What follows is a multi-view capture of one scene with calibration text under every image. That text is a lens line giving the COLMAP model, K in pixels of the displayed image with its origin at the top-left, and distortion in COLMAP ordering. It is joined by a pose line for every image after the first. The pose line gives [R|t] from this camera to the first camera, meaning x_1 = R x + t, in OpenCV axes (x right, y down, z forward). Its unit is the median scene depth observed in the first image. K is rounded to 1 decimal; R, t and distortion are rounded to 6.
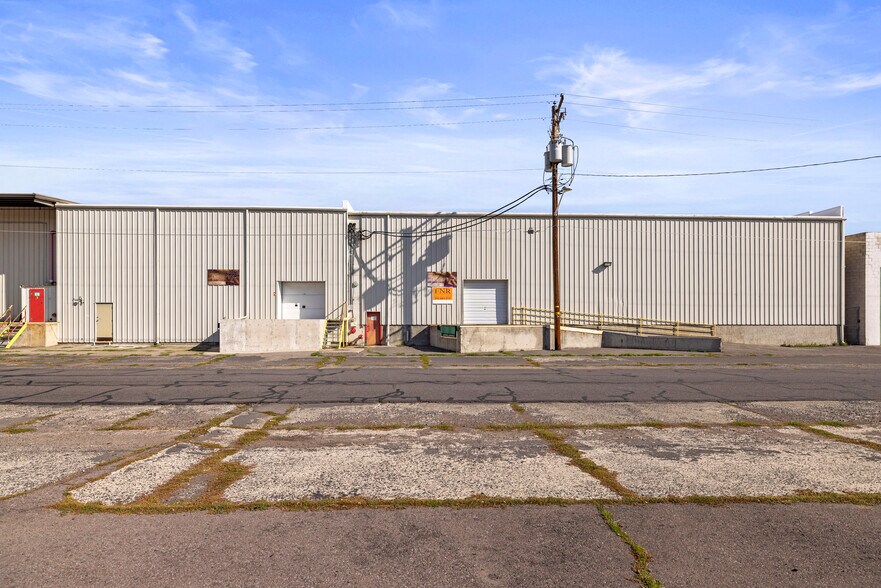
lens RADIAL K [[494.6, 0, 455.8], [0, 494.6, 315.5], [0, 0, 1]] dist [-0.005041, 0.000070]
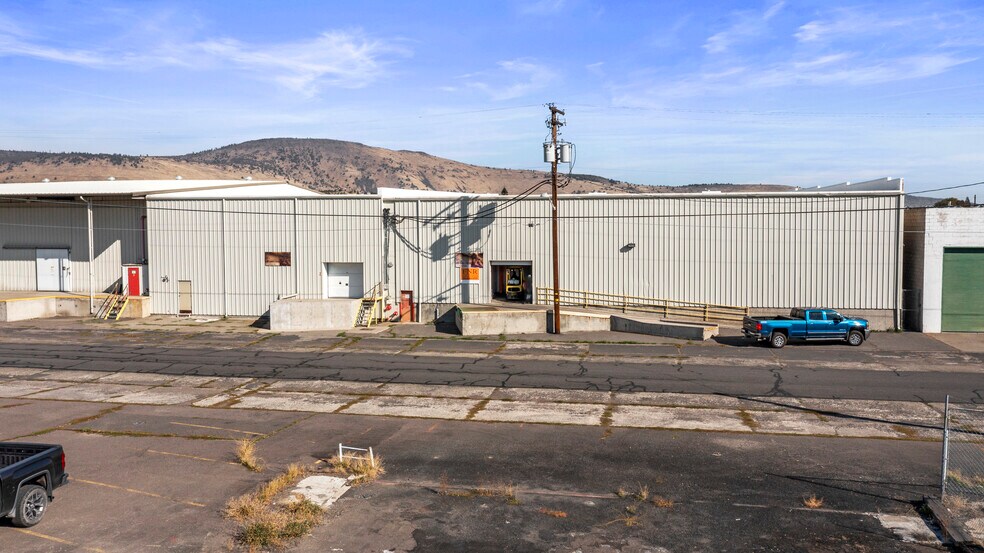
lens RADIAL K [[754.7, 0, 490.7], [0, 754.7, 280.6], [0, 0, 1]] dist [-0.017087, 0.002958]
pose [[0.975926, 0.011747, -0.217787, 0.377493], [0.001198, 0.998245, 0.059209, -0.128525], [0.218101, -0.058045, 0.974199, -0.569796]]
